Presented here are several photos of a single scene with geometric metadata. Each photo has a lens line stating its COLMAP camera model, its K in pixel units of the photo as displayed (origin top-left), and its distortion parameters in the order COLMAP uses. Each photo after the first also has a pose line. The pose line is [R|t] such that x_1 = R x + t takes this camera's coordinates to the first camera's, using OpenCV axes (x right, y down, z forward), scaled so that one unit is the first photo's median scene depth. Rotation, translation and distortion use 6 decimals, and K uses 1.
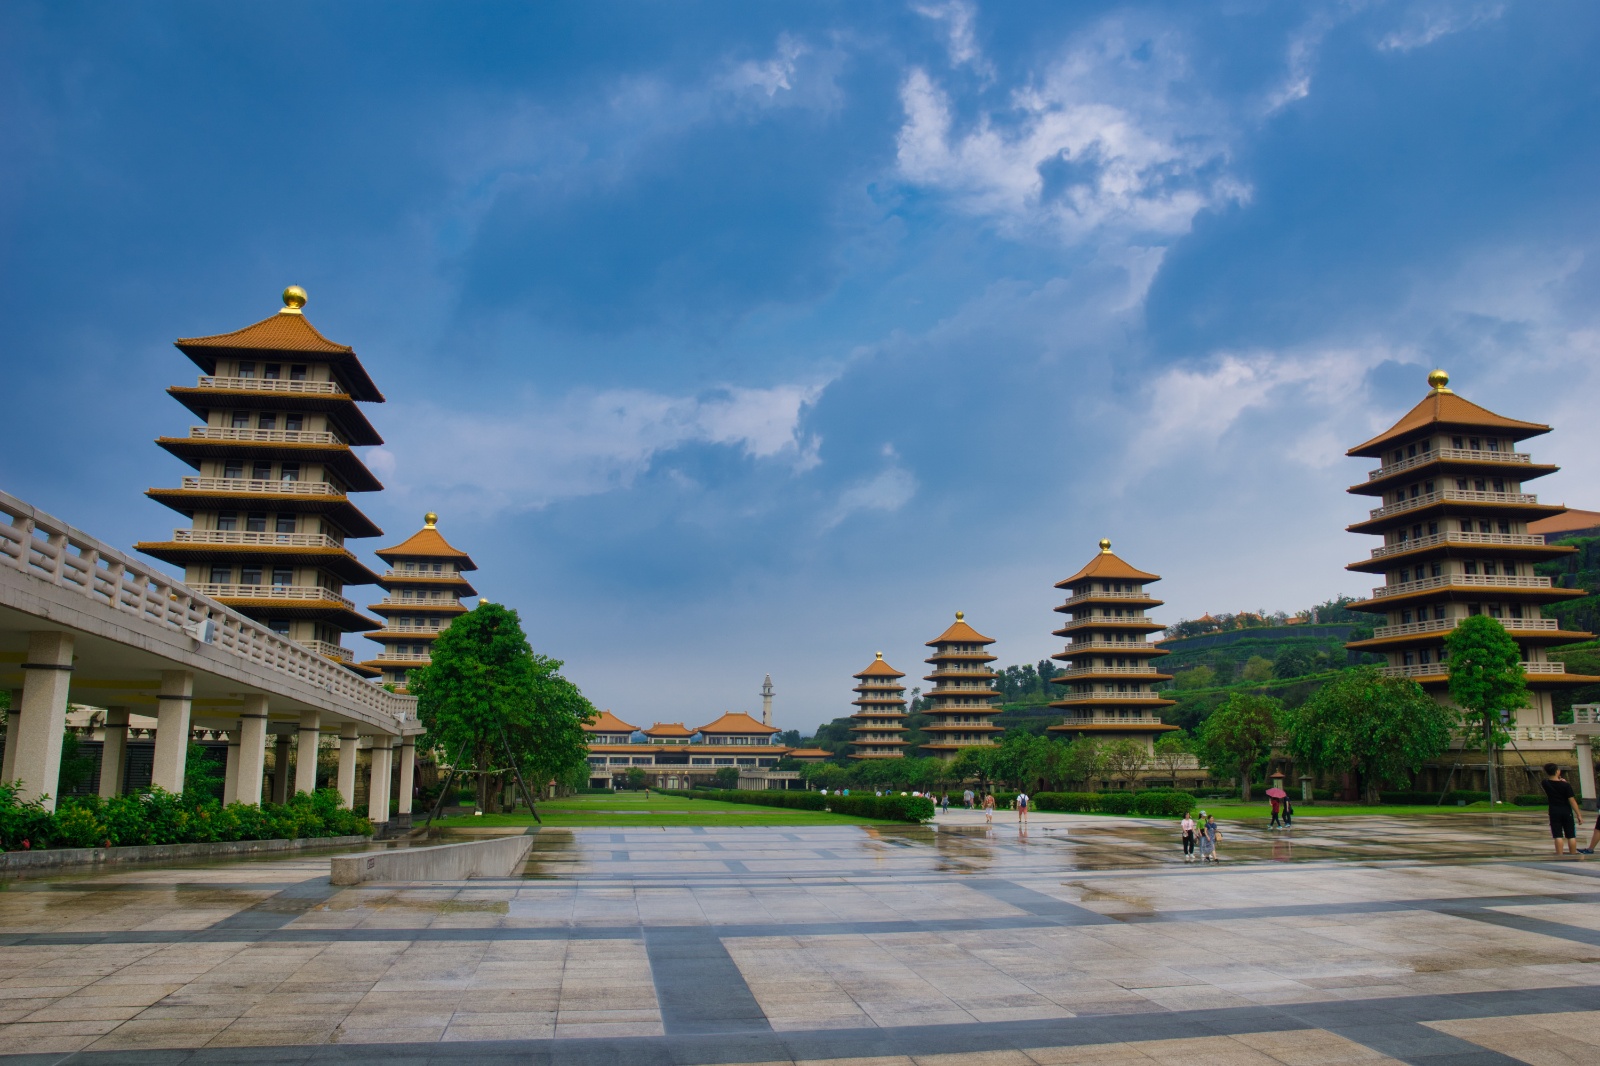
lens RADIAL K [[1120.9, 0, 800.0], [0, 1120.9, 533.0], [0, 0, 1]] dist [-0.130235, 0.091162]
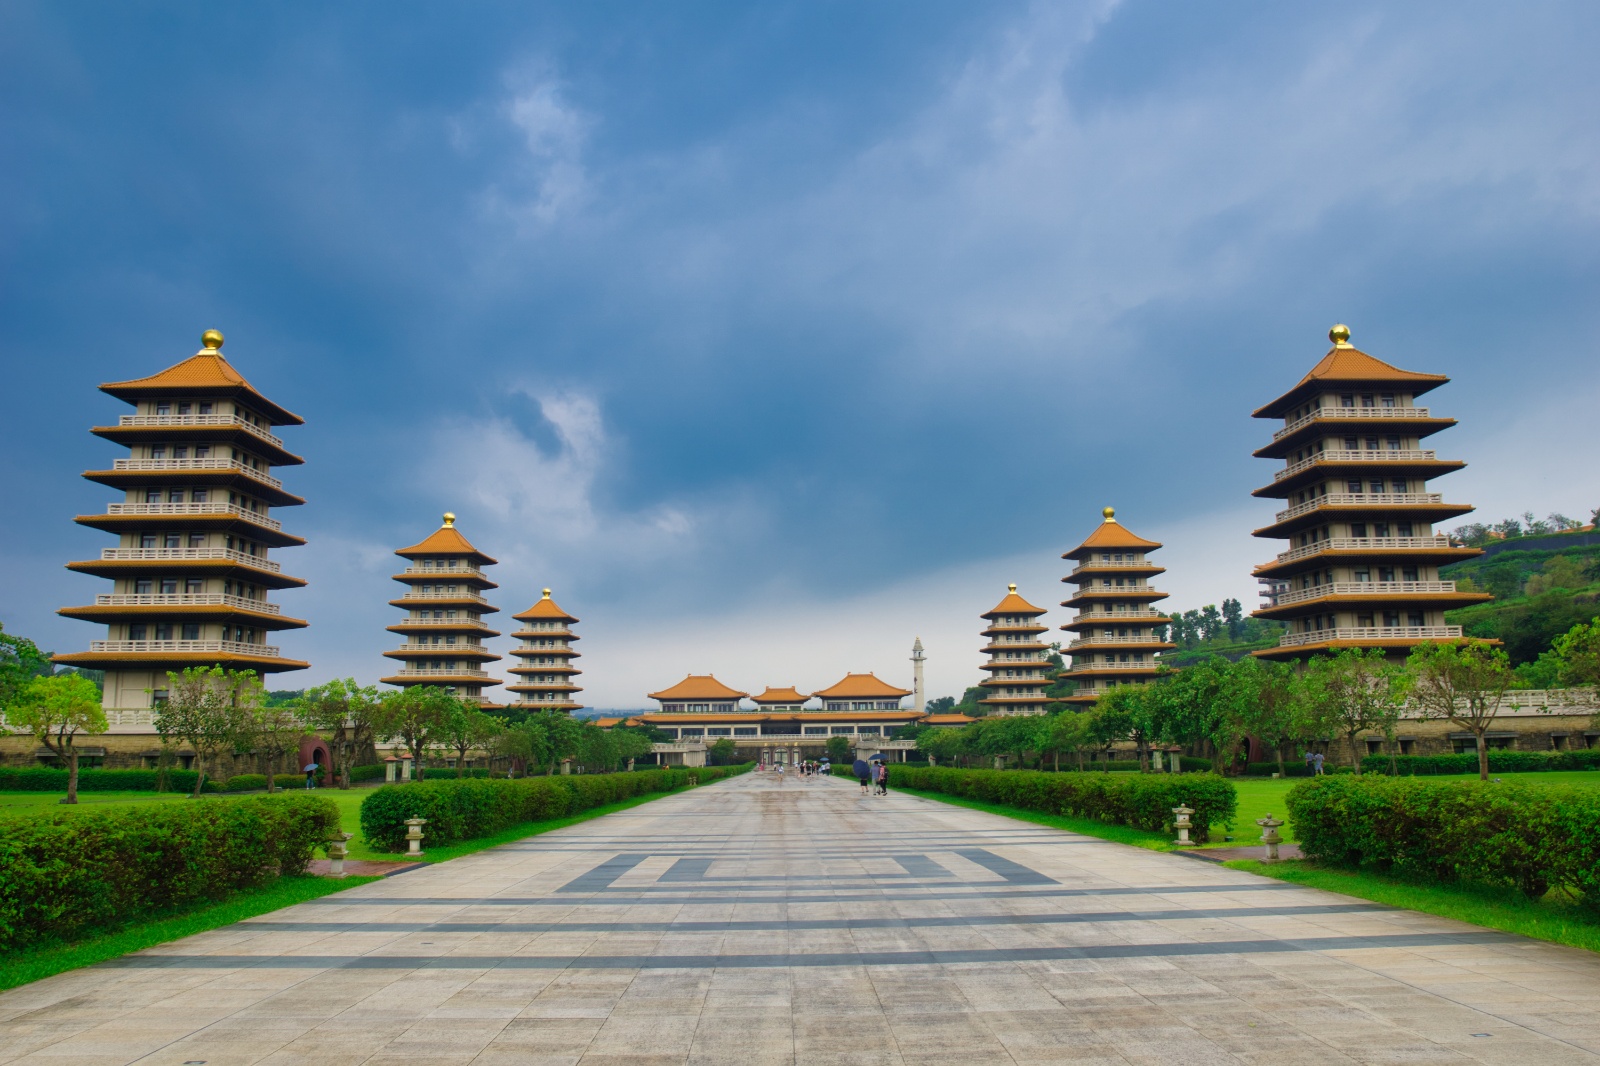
lens RADIAL K [[1120.9, 0, 800.0], [0, 1120.9, 533.0], [0, 0, 1]] dist [-0.130235, 0.091162]
pose [[0.987907, -0.041939, -0.149265, 0.040202], [0.045388, 0.998774, 0.019779, 0.047188], [0.148253, -0.026315, 0.988599, 0.205519]]
